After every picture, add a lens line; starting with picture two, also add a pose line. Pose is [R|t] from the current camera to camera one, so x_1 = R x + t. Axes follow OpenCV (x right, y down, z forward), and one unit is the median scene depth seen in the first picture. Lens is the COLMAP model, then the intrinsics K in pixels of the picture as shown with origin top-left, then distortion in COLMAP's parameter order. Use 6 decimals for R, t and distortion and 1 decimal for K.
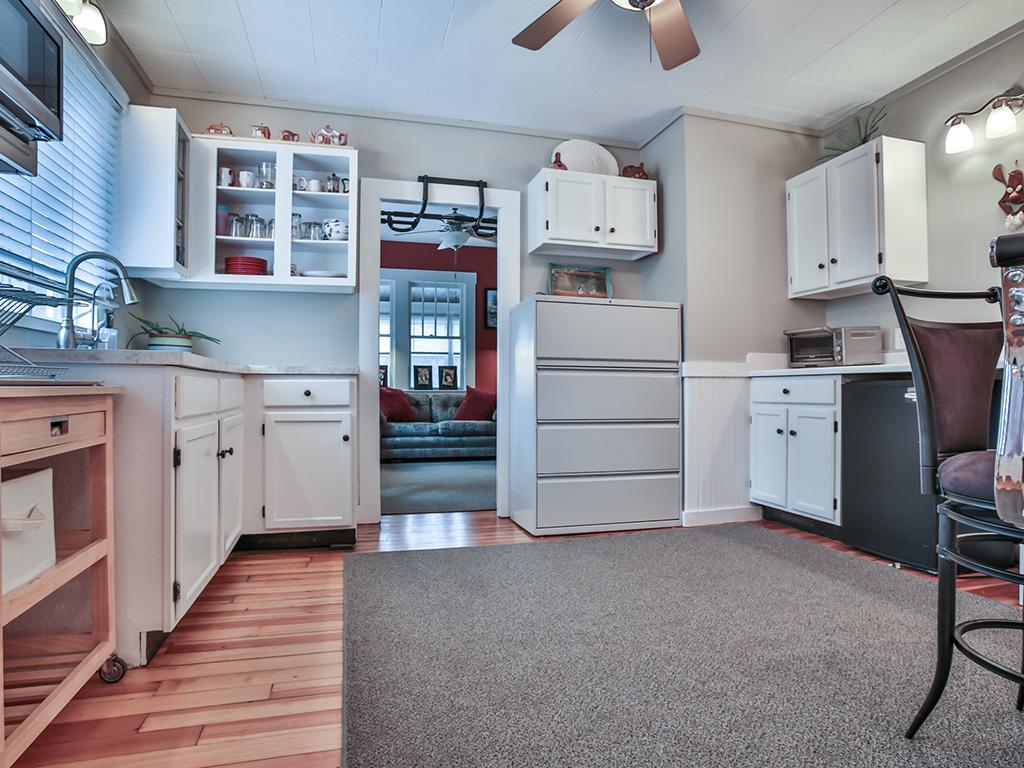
lens RADIAL K [[567.9, 0, 507.2], [0, 567.9, 387.3], [0, 0, 1]] dist [-0.078628, 0.030550]
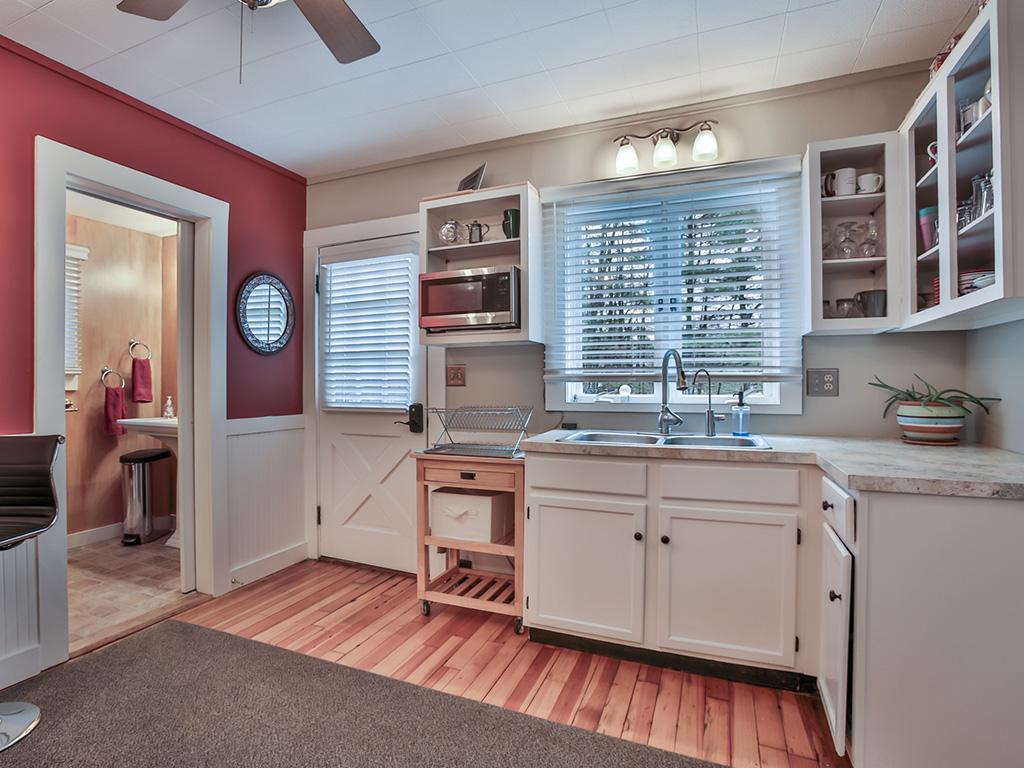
lens RADIAL K [[567.9, 0, 452.4], [0, 567.9, 381.2], [0, 0, 1]] dist [-0.078628, 0.030550]
pose [[-0.652345, 0.000941, -0.757921, 0.336672], [0.002720, 0.999996, -0.001100, -0.111206], [0.757917, -0.002779, -0.652345, 0.918326]]
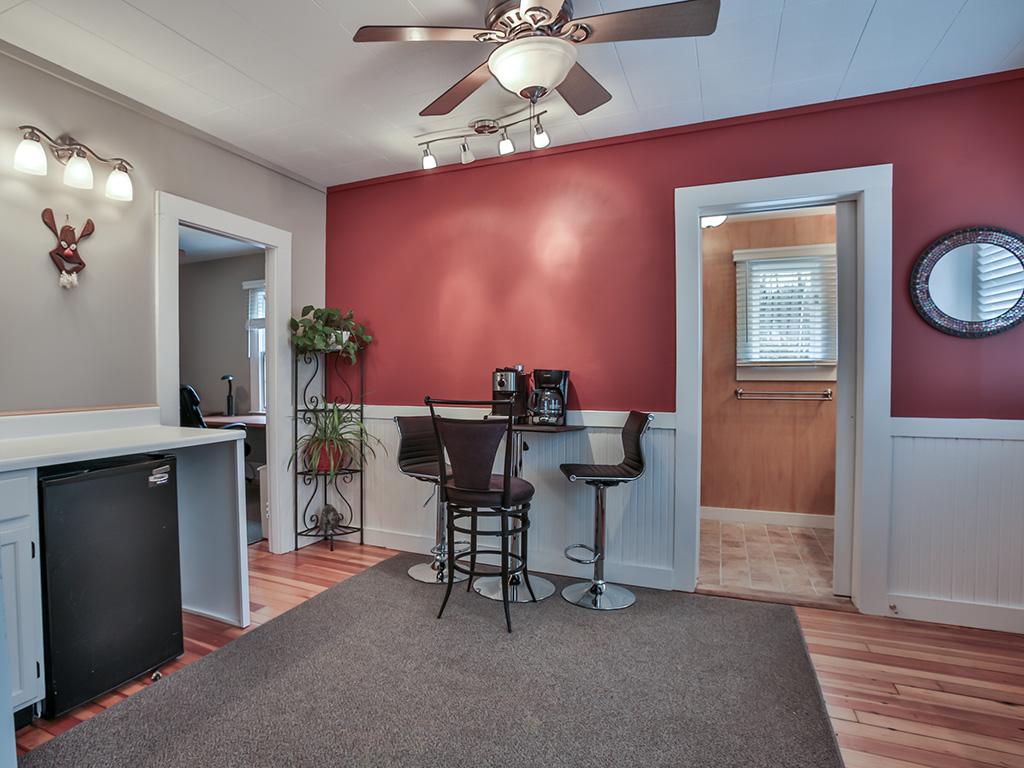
lens RADIAL K [[567.9, 0, 483.0], [0, 567.9, 385.1], [0, 0, 1]] dist [-0.078628, 0.030550]
pose [[-0.768444, -0.004345, 0.639903, -0.182766], [0.006723, 0.999867, 0.014864, -0.111239], [-0.639882, 0.015724, -0.768312, 1.002166]]
